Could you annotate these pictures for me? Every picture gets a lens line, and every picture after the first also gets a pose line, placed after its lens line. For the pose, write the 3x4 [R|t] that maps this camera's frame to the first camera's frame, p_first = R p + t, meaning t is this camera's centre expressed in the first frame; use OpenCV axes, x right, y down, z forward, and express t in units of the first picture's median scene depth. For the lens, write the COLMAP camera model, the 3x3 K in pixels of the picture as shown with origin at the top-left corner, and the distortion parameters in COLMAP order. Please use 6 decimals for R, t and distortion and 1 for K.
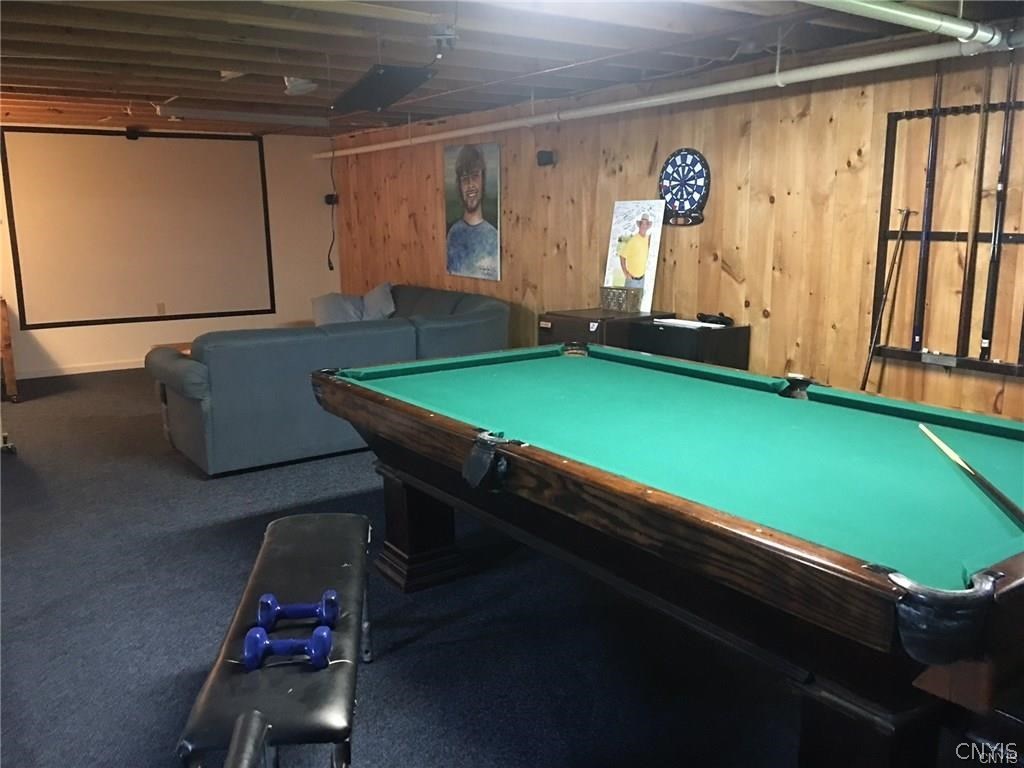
lens RADIAL K [[865.9, 0, 515.3], [0, 865.9, 387.5], [0, 0, 1]] dist [0.049934, -0.054022]
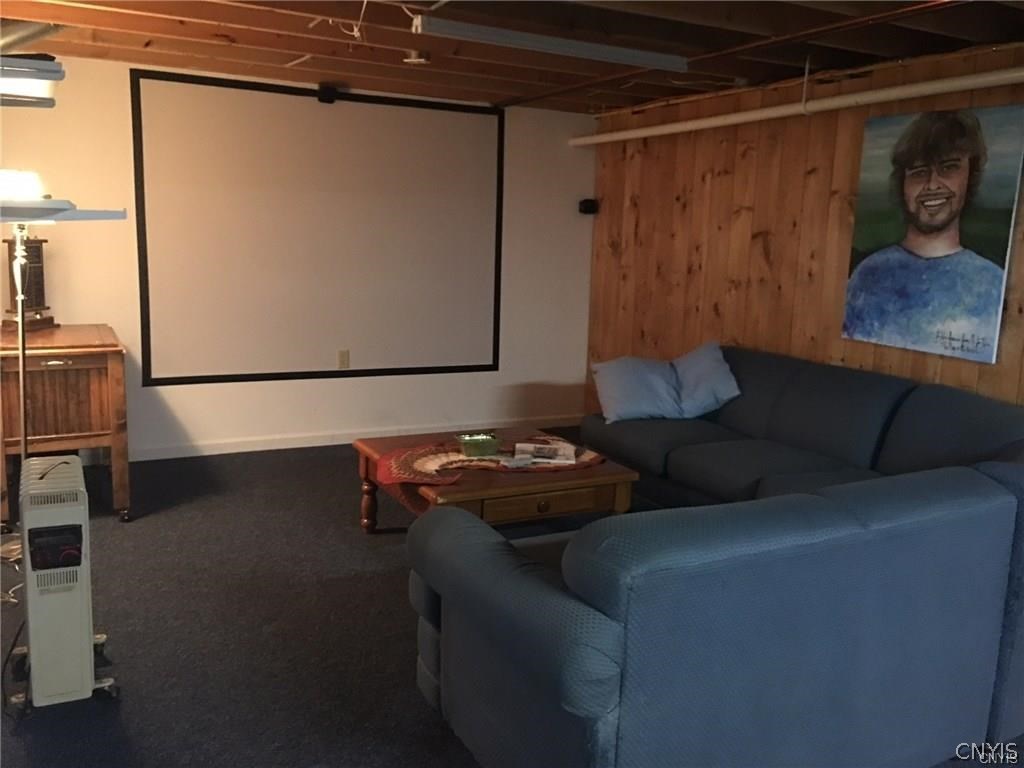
lens RADIAL K [[865.9, 0, 509.8], [0, 865.9, 378.6], [0, 0, 1]] dist [0.049934, -0.054022]
pose [[0.992336, 0.060739, -0.107610, -0.232301], [-0.064041, 0.997568, -0.027500, -0.073018], [0.105678, 0.034180, 0.993813, 0.396960]]
